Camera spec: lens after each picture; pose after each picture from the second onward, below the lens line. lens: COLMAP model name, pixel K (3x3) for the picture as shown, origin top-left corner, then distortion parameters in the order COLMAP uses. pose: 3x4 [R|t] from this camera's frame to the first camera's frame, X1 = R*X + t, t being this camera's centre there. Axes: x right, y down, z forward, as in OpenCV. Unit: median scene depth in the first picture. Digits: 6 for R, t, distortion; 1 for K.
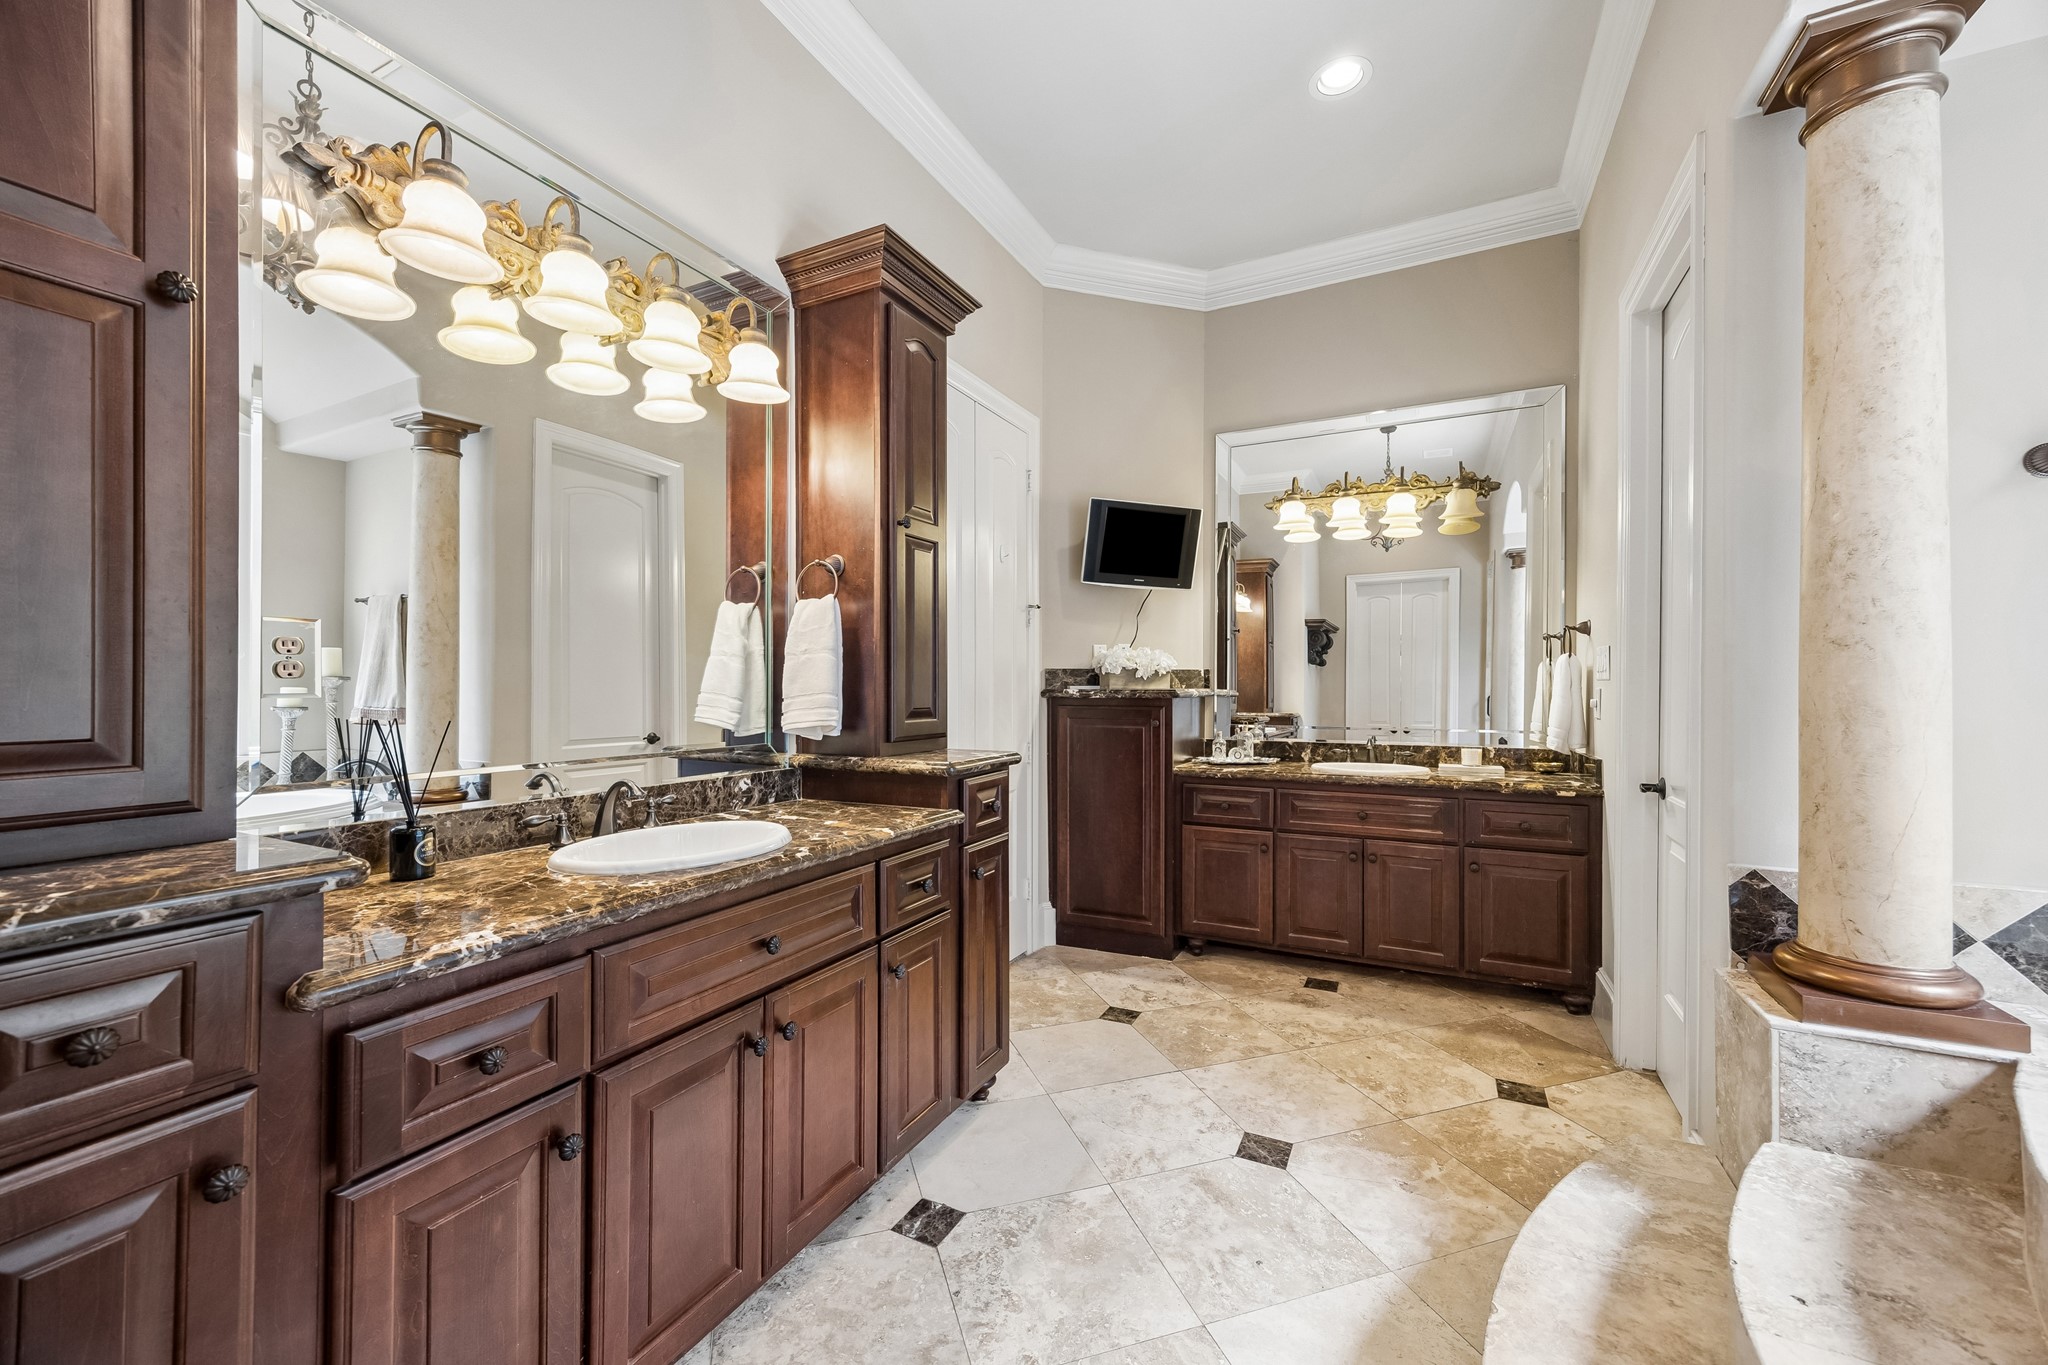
lens RADIAL K [[792.0, 0, 1020.3], [0, 792.0, 683.6], [0, 0, 1]] dist [0.002758, -0.001288]
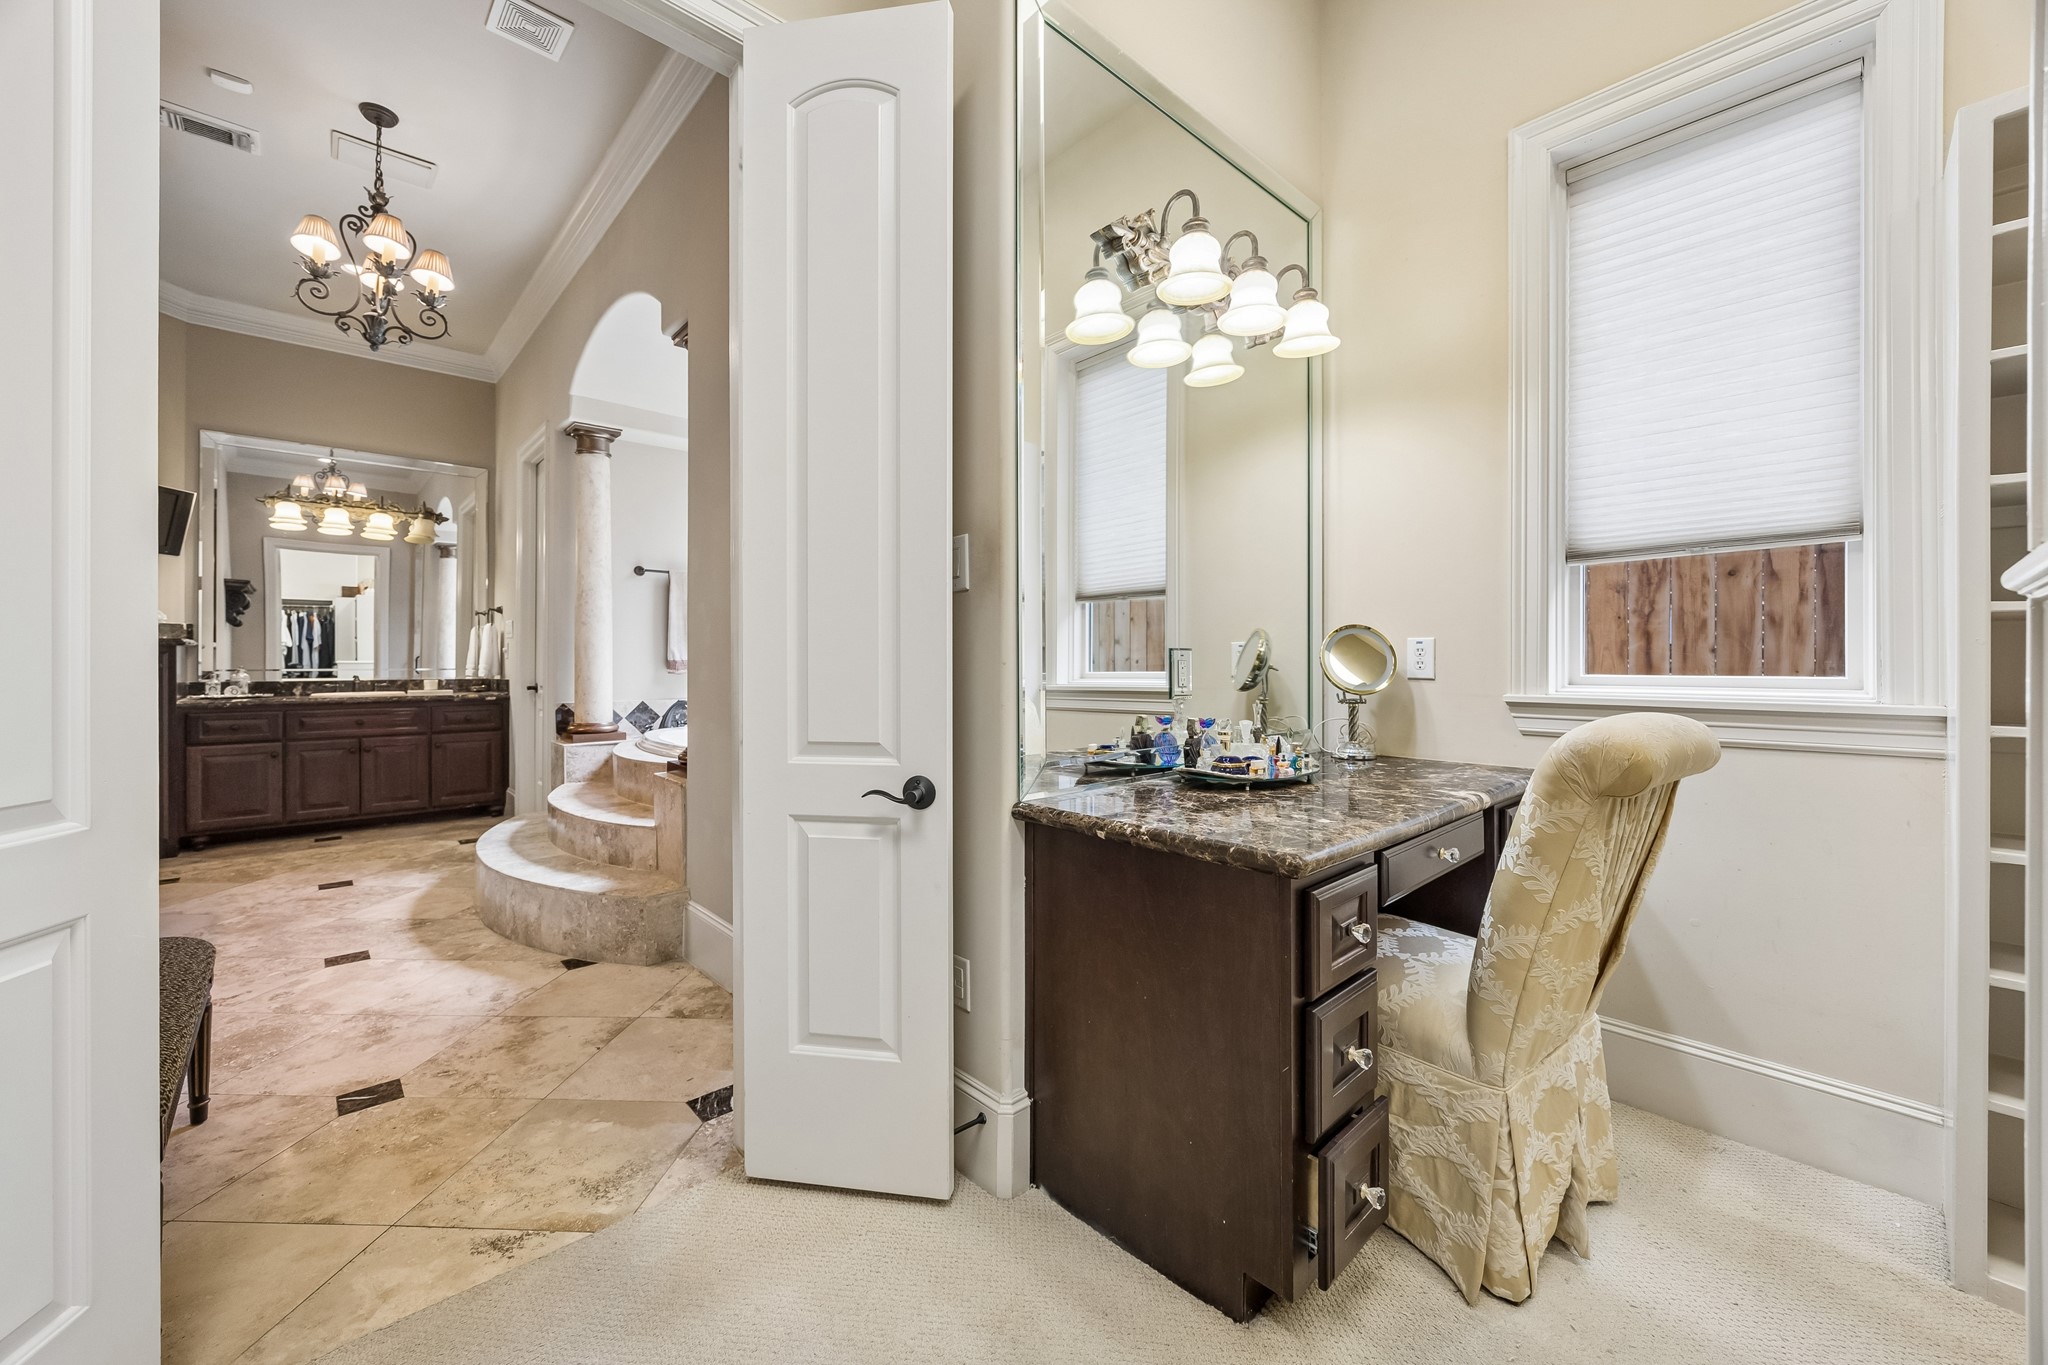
lens RADIAL K [[792.0, 0, 1023.8], [0, 792.0, 663.2], [0, 0, 1]] dist [0.002758, -0.001288]
pose [[0.349317, -0.004556, 0.936994, -0.580461], [-0.005386, 0.999962, 0.006870, 0.033844], [-0.936989, -0.007446, 0.349279, -0.773434]]
